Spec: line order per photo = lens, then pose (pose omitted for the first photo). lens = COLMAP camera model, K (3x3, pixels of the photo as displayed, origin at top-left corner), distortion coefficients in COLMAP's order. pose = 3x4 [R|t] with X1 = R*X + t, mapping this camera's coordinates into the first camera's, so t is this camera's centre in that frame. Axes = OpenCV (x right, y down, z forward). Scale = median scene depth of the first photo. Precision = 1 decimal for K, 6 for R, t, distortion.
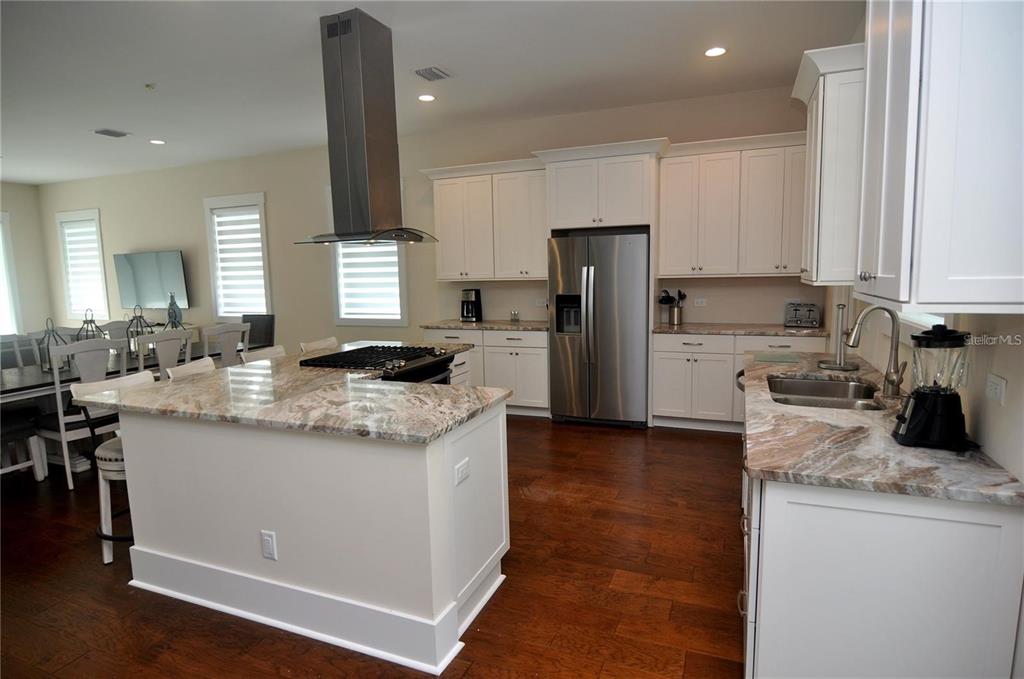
lens RADIAL K [[560.3, 0, 512.0], [0, 560.3, 339.5], [0, 0, 1]] dist [-0.001501, -0.016319]
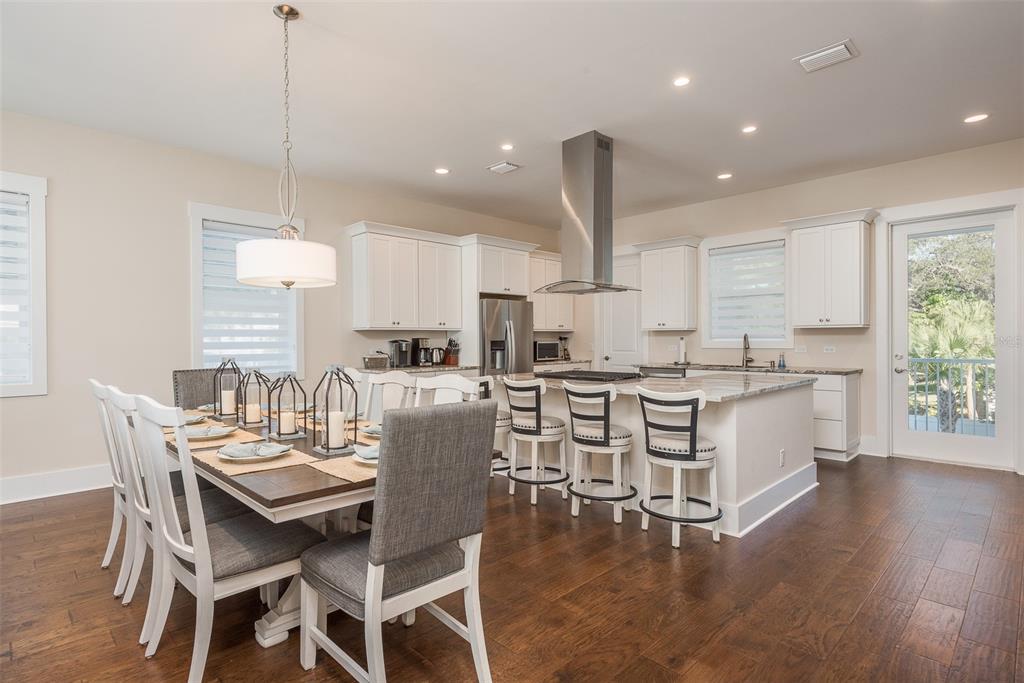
lens RADIAL K [[507.9, 0, 476.7], [0, 507.9, 343.1], [0, 0, 1]] dist [0.000244, -0.000319]
pose [[0.432960, 0.013666, 0.901309, -0.938757], [0.108342, 0.991848, -0.067083, 0.004580], [-0.894878, 0.126693, 0.427950, 0.460297]]
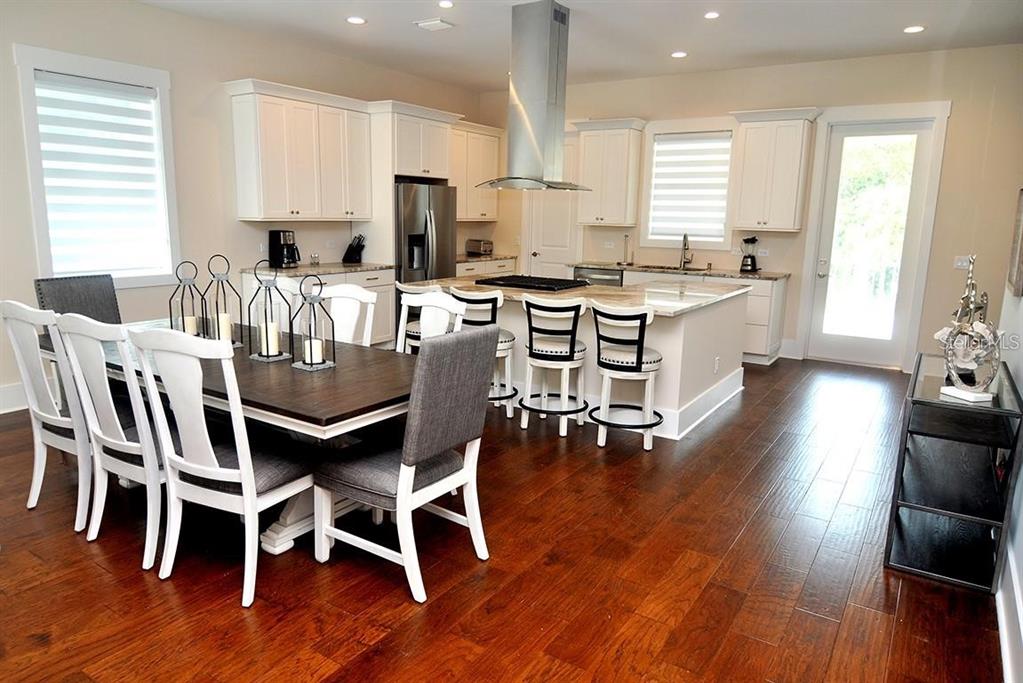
lens RADIAL K [[669.3, 0, 498.6], [0, 669.3, 343.7], [0, 0, 1]] dist [-0.013847, -0.000409]
pose [[0.201819, -0.159772, 0.966303, -1.099658], [0.098446, 0.984917, 0.142289, -0.033783], [-0.974463, 0.066412, 0.214504, 0.499572]]
